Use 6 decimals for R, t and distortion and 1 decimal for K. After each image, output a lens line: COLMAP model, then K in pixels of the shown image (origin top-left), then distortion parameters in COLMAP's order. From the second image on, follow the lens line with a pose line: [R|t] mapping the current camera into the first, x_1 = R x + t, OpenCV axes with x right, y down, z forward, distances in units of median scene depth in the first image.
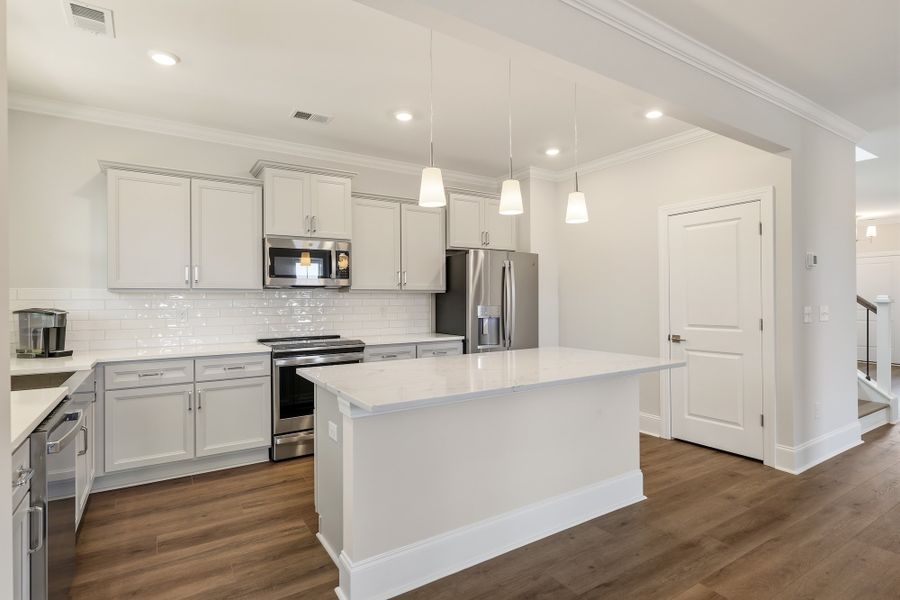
lens RADIAL K [[470.1, 0, 450.0], [0, 470.1, 300.0], [0, 0, 1]] dist [-0.004707, 0.000392]
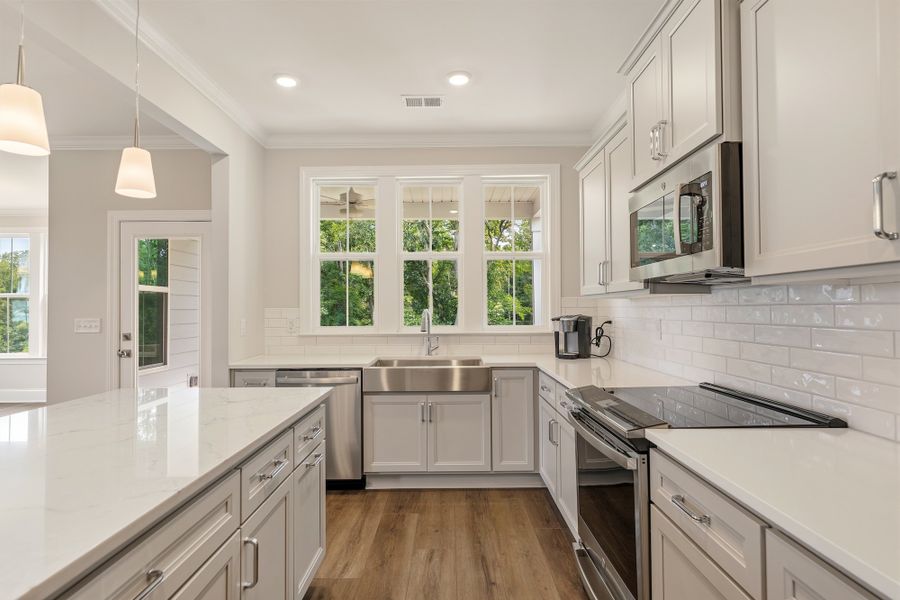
lens RADIAL K [[470.1, 0, 450.0], [0, 470.1, 300.0], [0, 0, 1]] dist [-0.004707, 0.000392]
pose [[-0.548218, -0.004080, -0.836326, 0.198722], [0.012597, 0.999834, -0.013135, -0.005377], [0.836241, -0.017736, -0.548076, 1.109211]]
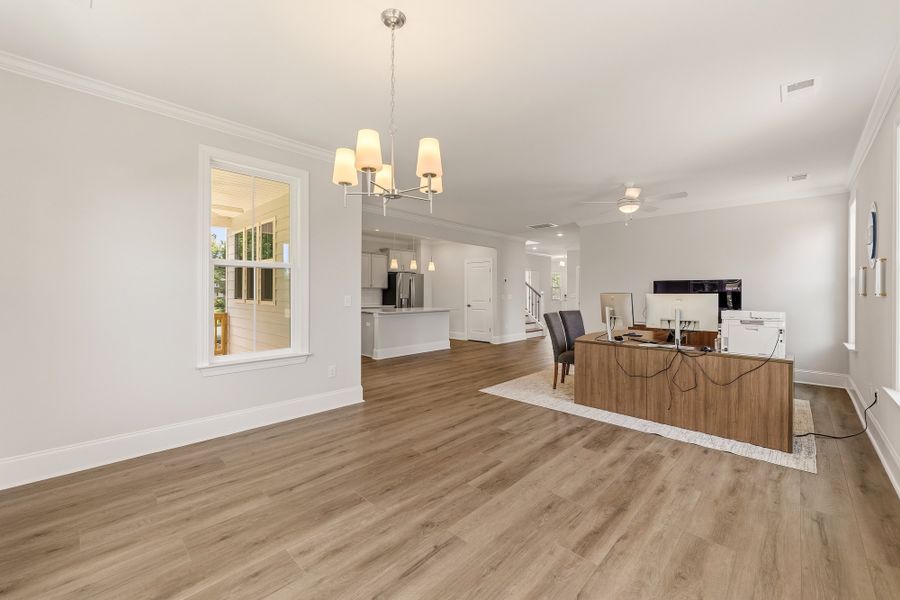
lens RADIAL K [[365.2, 0, 451.4], [0, 365.2, 300.3], [0, 0, 1]] dist [0.000175, 0.000274]
pose [[0.973803, 0.006023, 0.227315, -0.151073], [-0.011687, 0.999654, 0.023578, -0.002256], [-0.227094, -0.025617, 0.973536, -1.260334]]
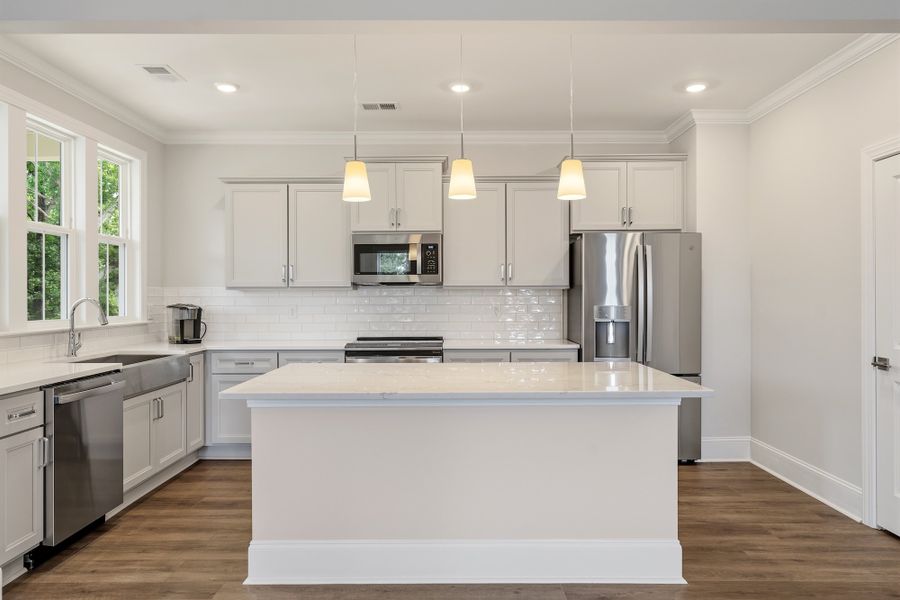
lens RADIAL K [[611.6, 0, 450.0], [0, 611.6, 300.0], [0, 0, 1]] dist [-0.000488, 0.001828]
pose [[0.833443, 0.005755, -0.552575, 0.481075], [-0.001932, 0.999970, 0.007501, -0.004729], [0.552602, -0.005184, 0.833429, 0.036455]]
